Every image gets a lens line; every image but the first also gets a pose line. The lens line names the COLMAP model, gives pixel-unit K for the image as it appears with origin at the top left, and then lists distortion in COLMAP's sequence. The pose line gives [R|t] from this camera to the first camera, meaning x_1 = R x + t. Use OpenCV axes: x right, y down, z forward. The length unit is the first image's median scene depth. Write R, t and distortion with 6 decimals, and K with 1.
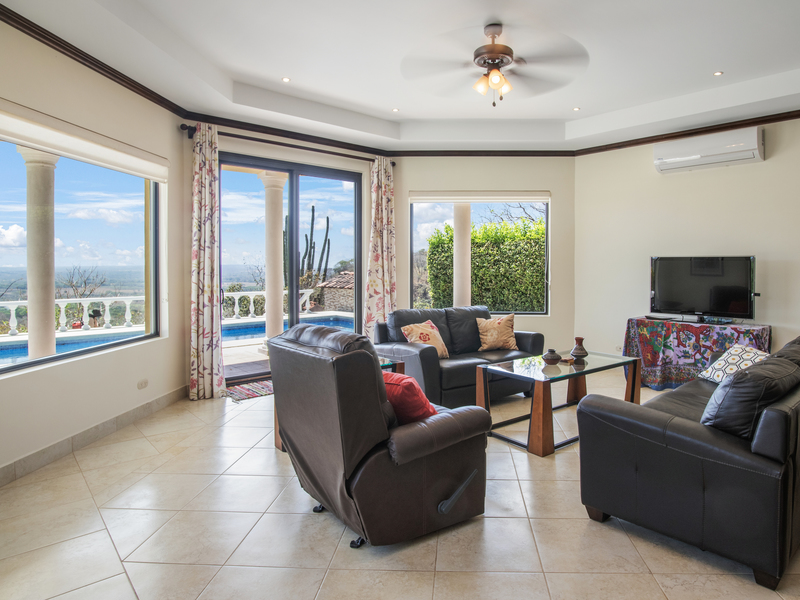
lens RADIAL K [[493.6, 0, 442.9], [0, 493.6, 276.5], [0, 0, 1]] dist [-0.051912, -0.000626]
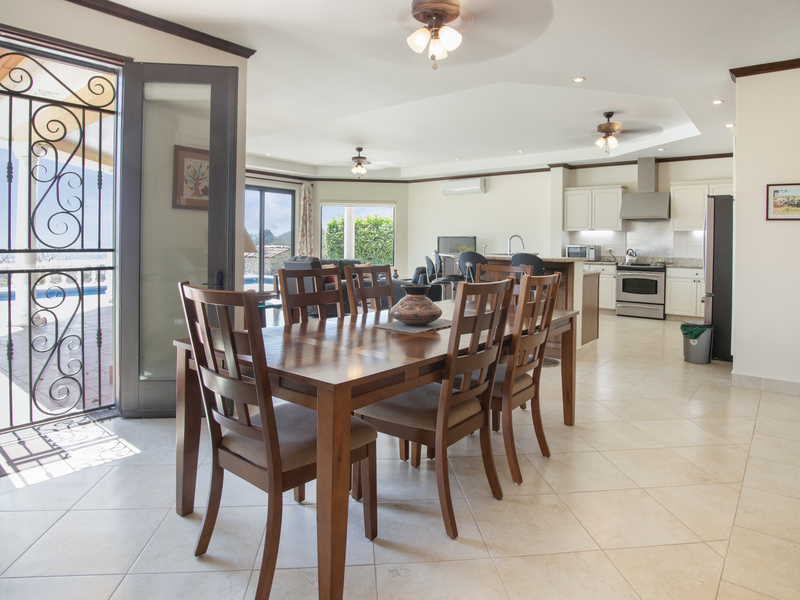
lens RADIAL K [[506.0, 0, 402.1], [0, 506.0, 256.9], [0, 0, 1]] dist [-0.052846, -0.001018]
pose [[0.991342, 0.005303, 0.131195, -0.014614], [-0.005899, 0.999974, 0.004158, 0.041586], [-0.131169, -0.004896, 0.991348, -1.156942]]
